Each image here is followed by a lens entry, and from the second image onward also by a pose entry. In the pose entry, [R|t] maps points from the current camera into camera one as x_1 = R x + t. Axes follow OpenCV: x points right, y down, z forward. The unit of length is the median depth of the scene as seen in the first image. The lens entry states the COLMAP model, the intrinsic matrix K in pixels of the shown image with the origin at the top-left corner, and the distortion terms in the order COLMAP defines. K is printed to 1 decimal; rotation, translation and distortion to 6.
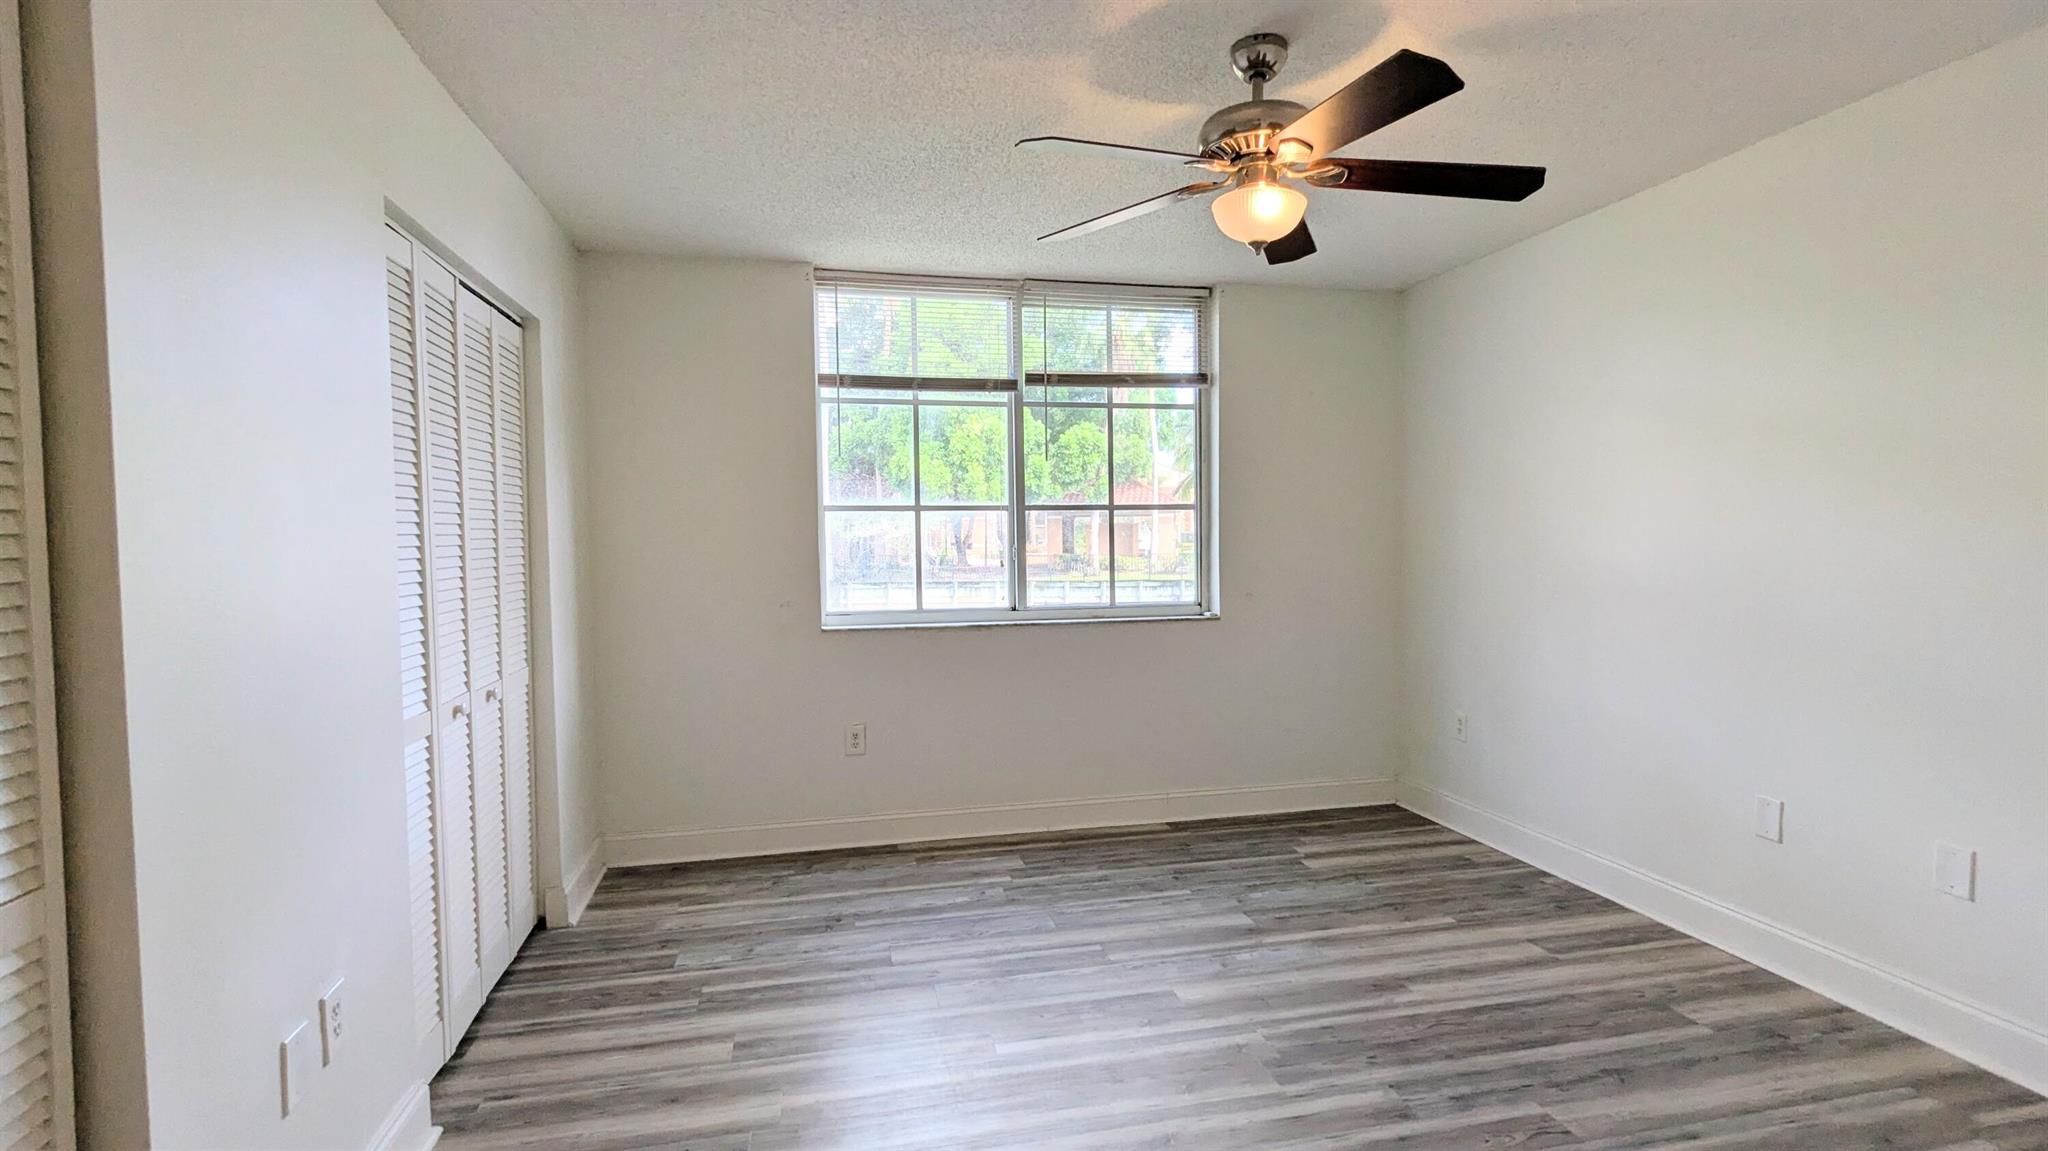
lens RADIAL K [[962.4, 0, 1031.5], [0, 962.4, 578.1], [0, 0, 1]] dist [0.000817, 0.000078]
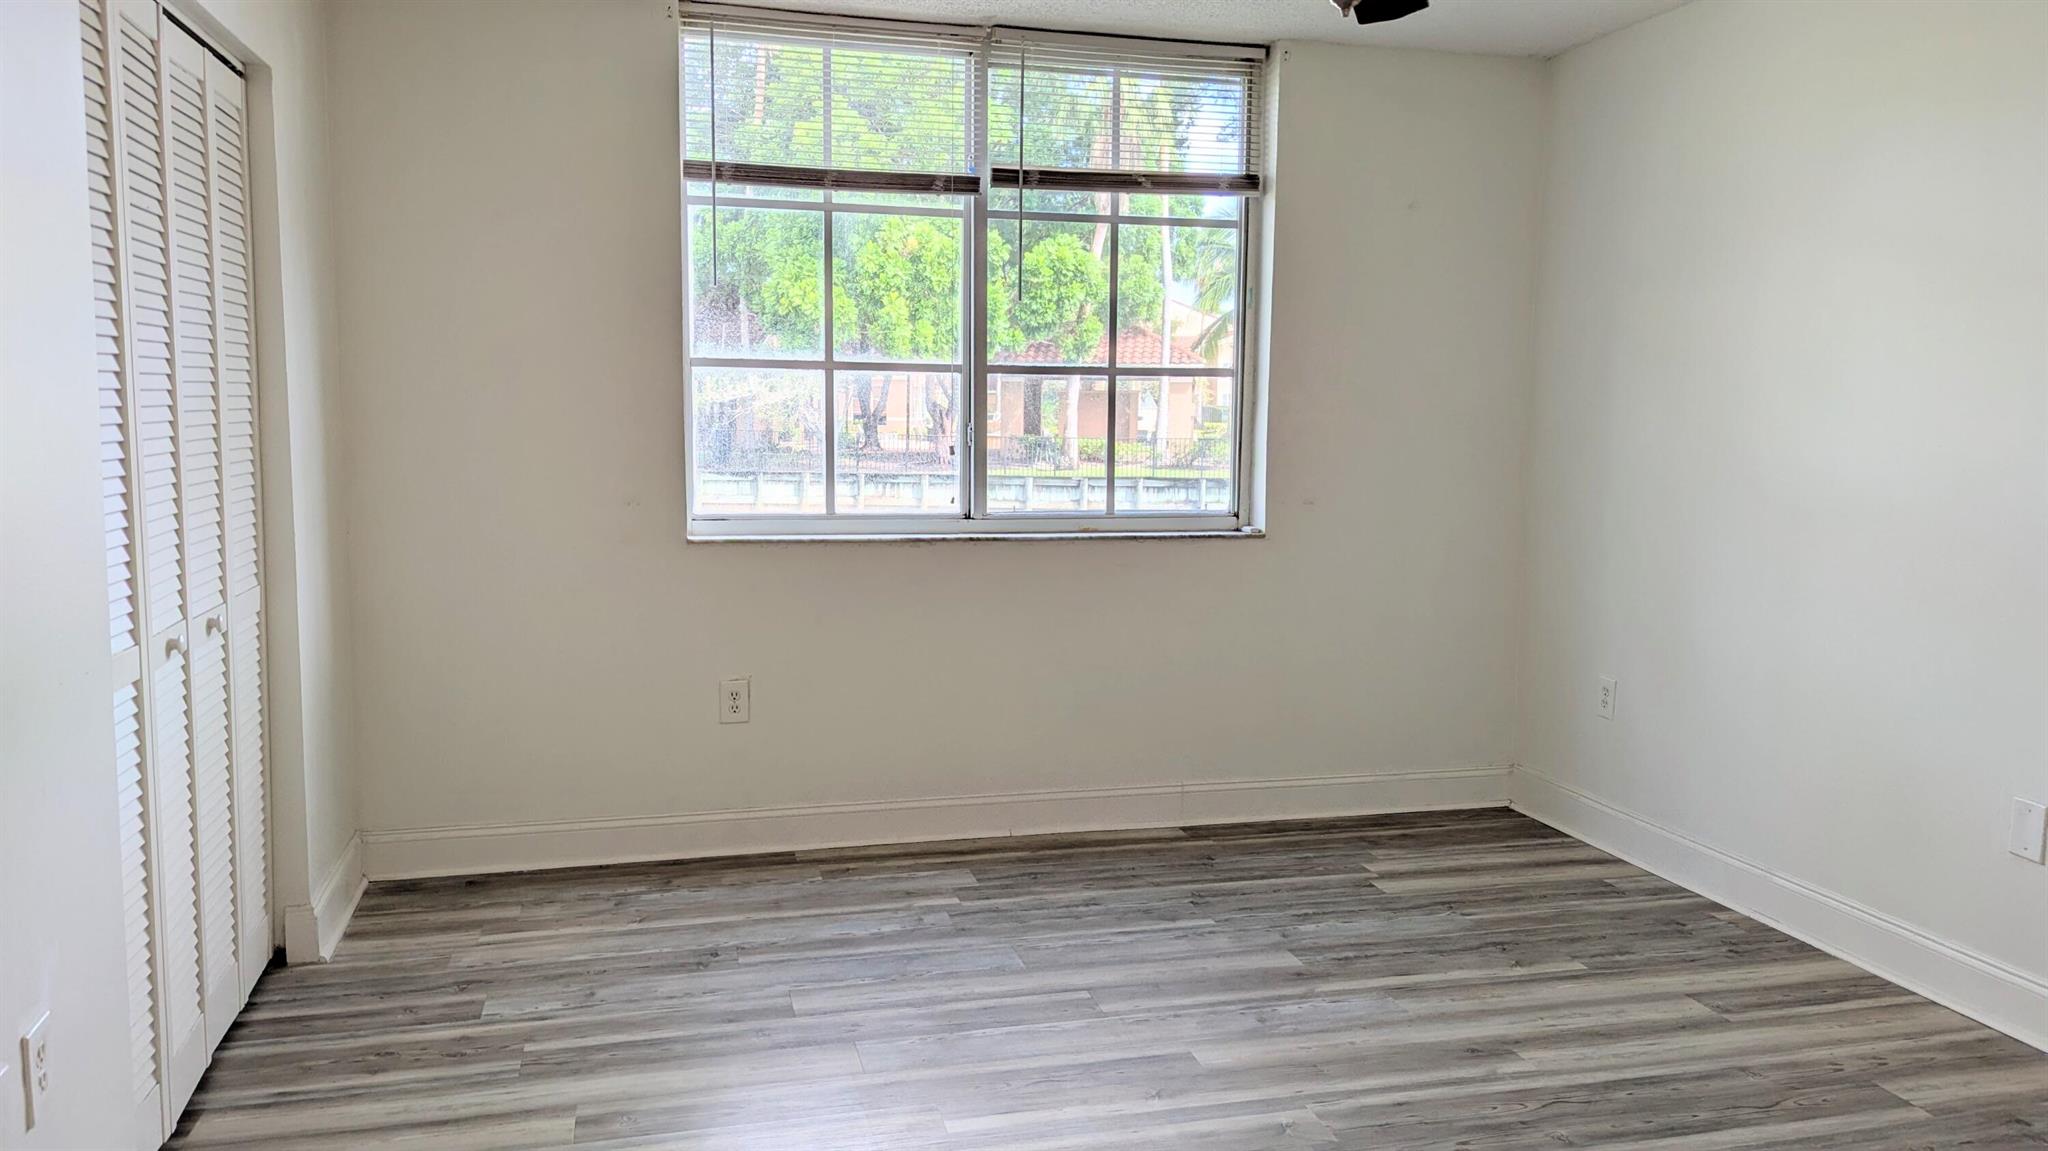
lens RADIAL K [[1454.1, 0, 1017.2], [0, 1454.1, 549.8], [0, 0, 1]] dist [0.067821, -0.069150]
pose [[0.999345, 0.019683, 0.030372, -0.017900], [-0.021299, 0.998322, 0.053846, -0.000736], [-0.029261, -0.054458, 0.998087, -0.051159]]
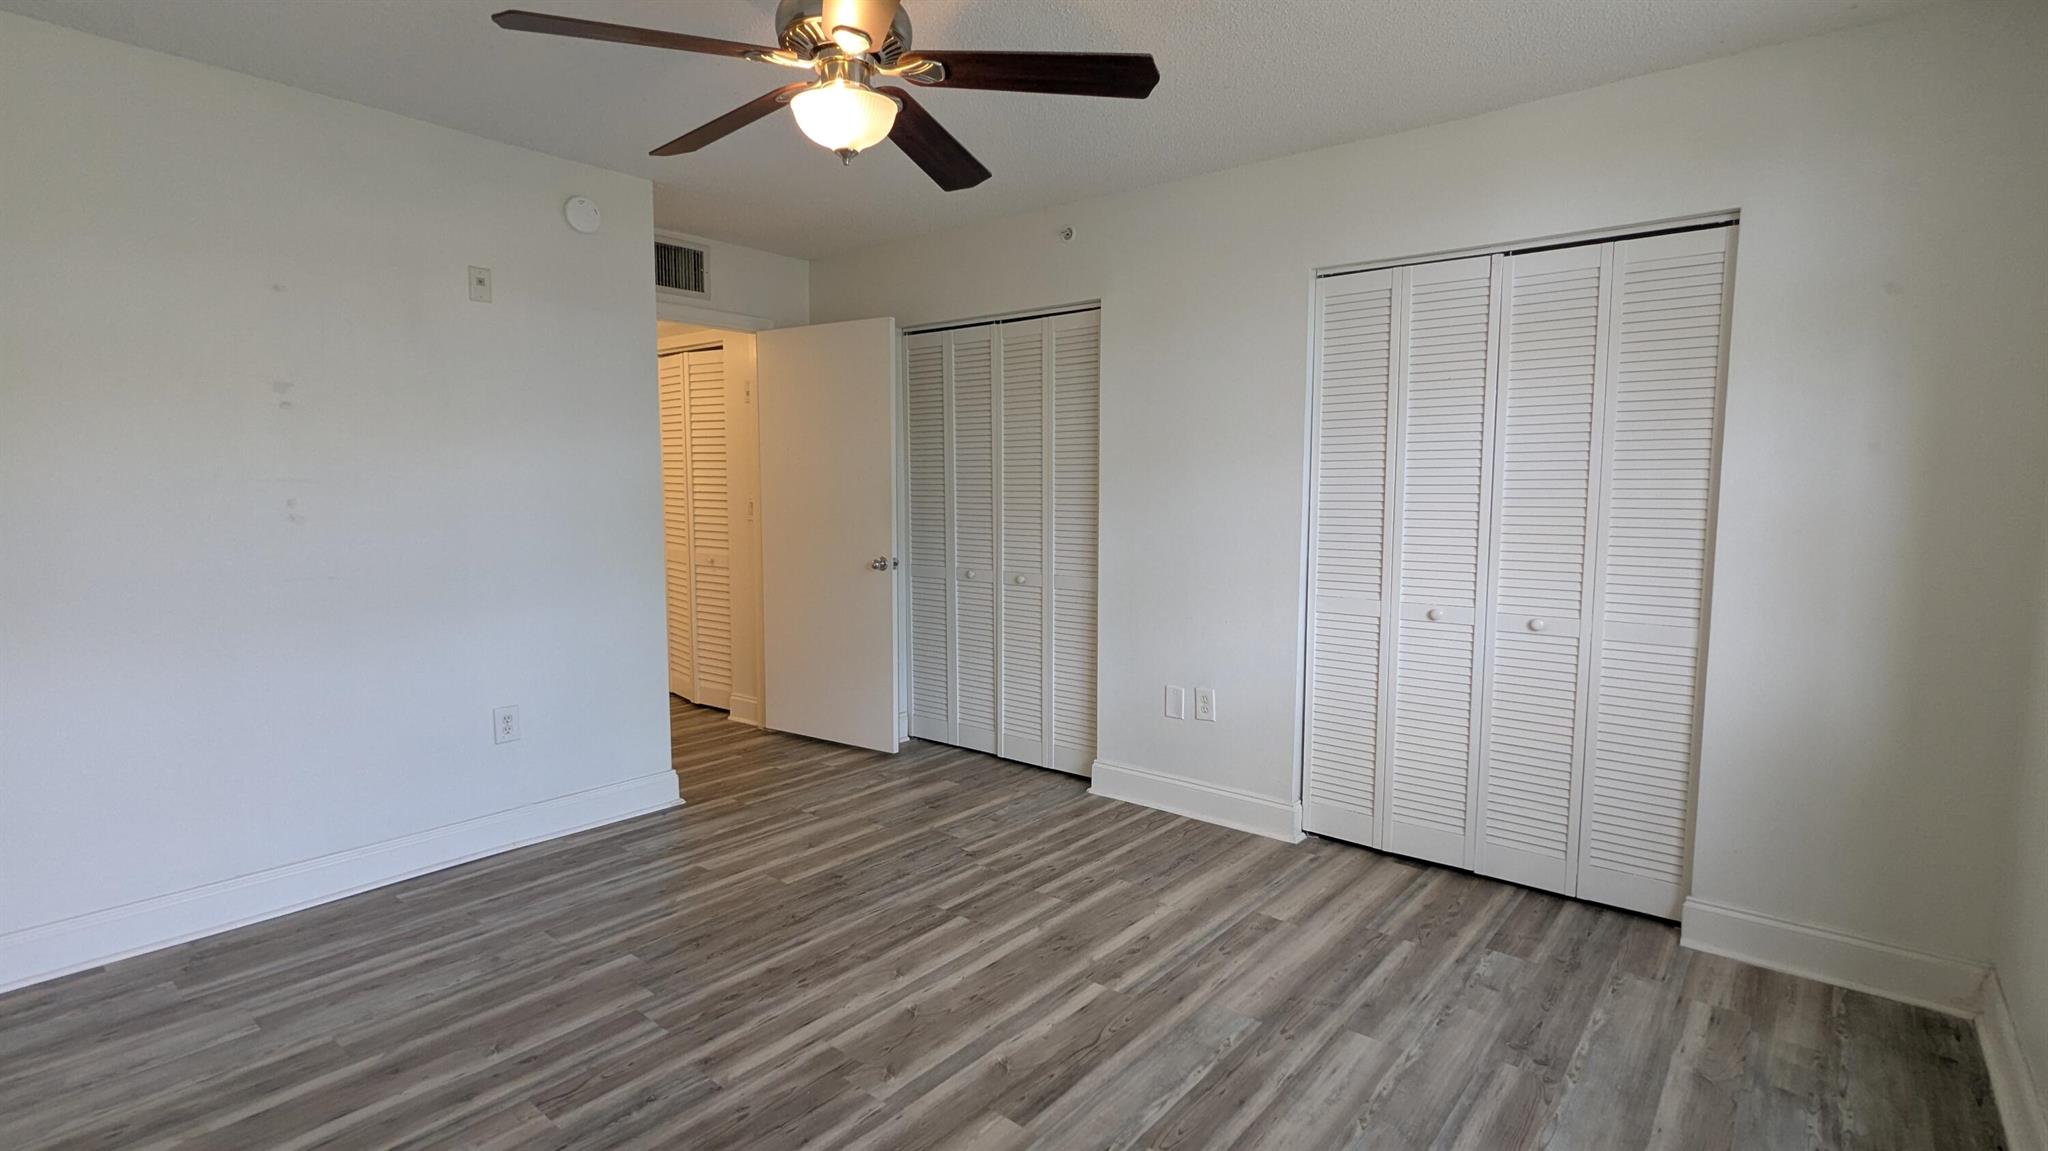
lens RADIAL K [[962.4, 0, 1031.5], [0, 962.4, 578.1], [0, 0, 1]] dist [0.000817, 0.000078]
pose [[-0.793052, 0.067963, -0.605351, 0.432271], [-0.021314, 0.990052, 0.139076, -0.055170], [0.608781, 0.123197, -0.783714, 1.204661]]
